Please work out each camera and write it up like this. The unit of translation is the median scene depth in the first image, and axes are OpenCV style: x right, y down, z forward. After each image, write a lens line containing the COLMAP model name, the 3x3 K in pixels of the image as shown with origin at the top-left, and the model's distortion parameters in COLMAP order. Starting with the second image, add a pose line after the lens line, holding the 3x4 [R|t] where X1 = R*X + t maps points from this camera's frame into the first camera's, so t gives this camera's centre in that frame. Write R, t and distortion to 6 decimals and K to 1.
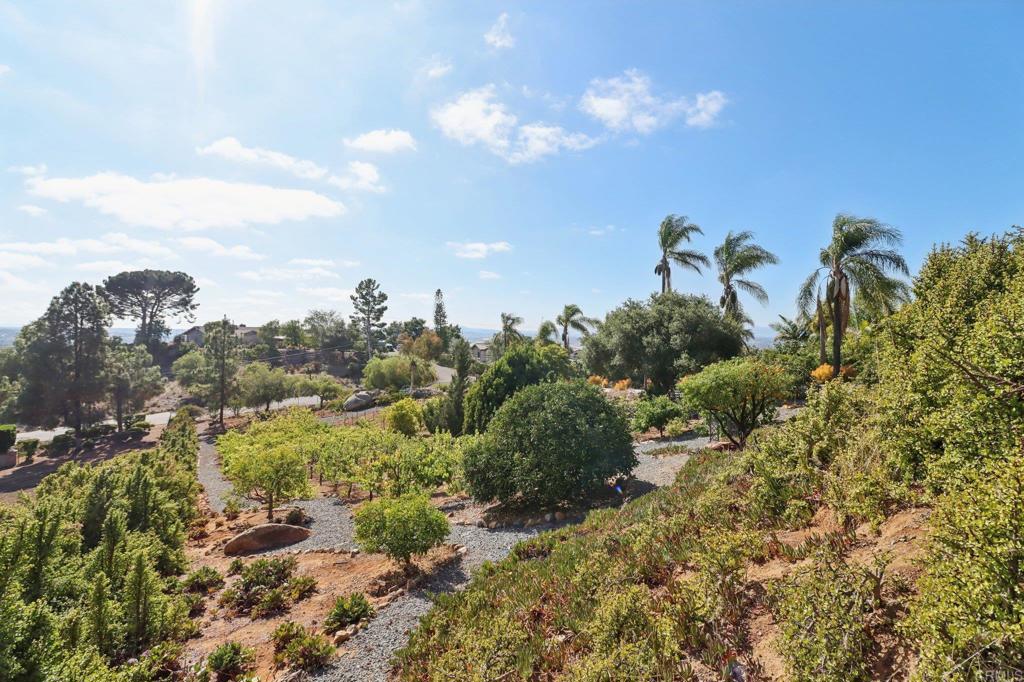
lens RADIAL K [[486.1, 0, 508.0], [0, 486.1, 336.4], [0, 0, 1]] dist [-0.001911, -0.000418]
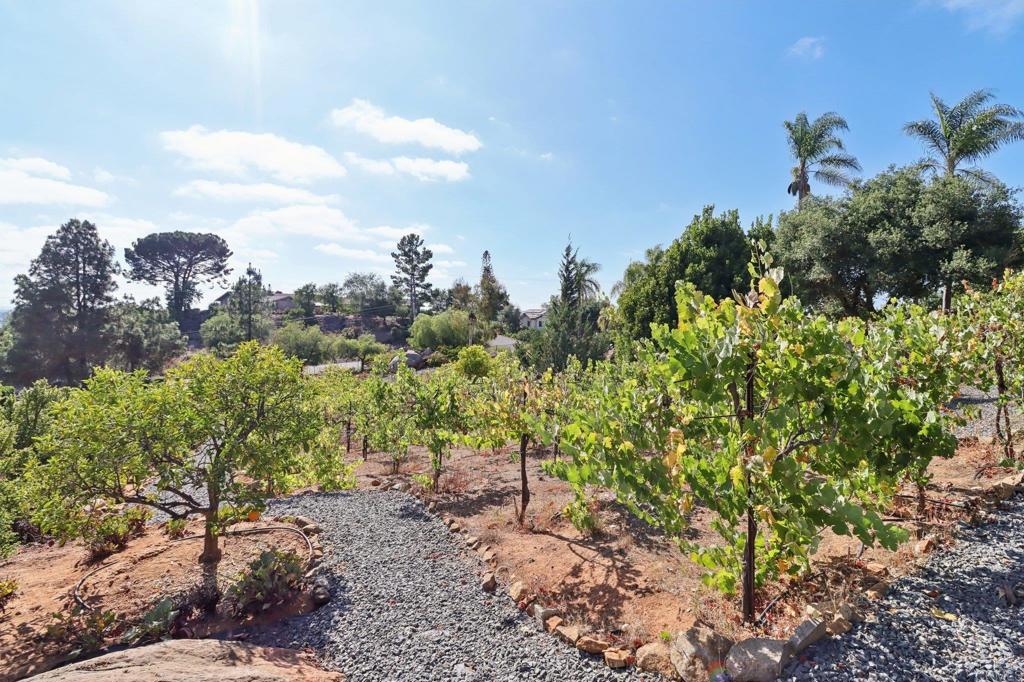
lens RADIAL K [[480.4, 0, 512.0], [0, 480.4, 341.0], [0, 0, 1]] dist [0.000858, 0.000218]
pose [[0.998068, -0.000215, -0.062128, -0.048448], [0.003109, 0.998914, 0.046487, 0.038337], [0.062051, -0.046590, 0.996985, 0.124173]]
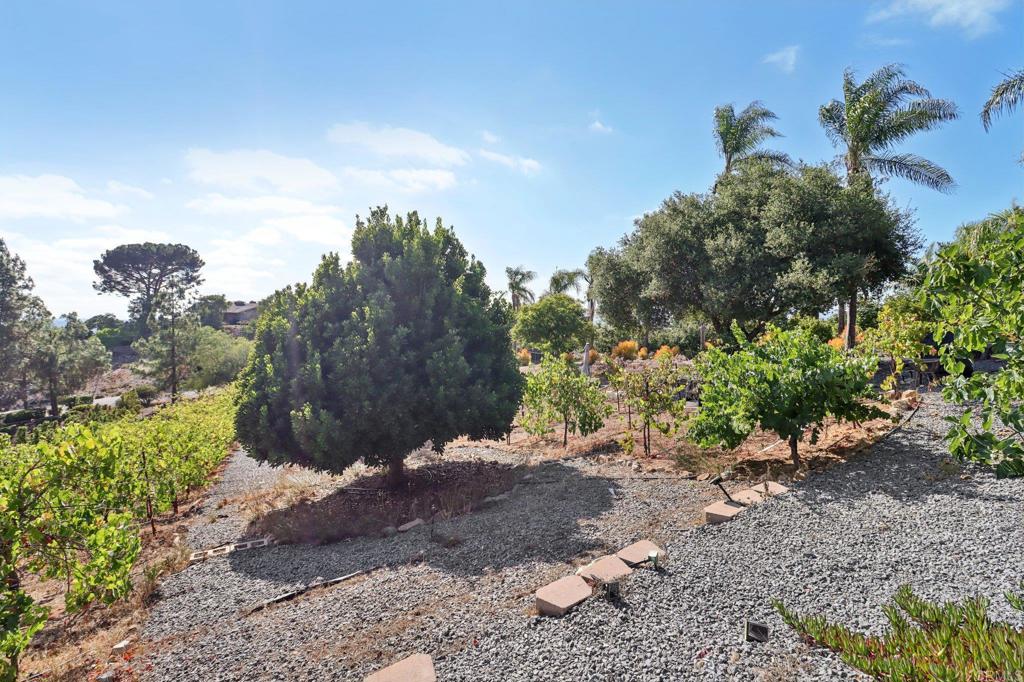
lens RADIAL K [[473.6, 0, 512.0], [0, 473.6, 341.0], [0, 0, 1]] dist [0.000701, -0.000079]
pose [[0.995943, -0.009191, -0.089512, 0.042810], [0.012675, 0.999181, 0.038436, 0.030042], [0.089085, -0.039414, 0.995244, 0.173229]]
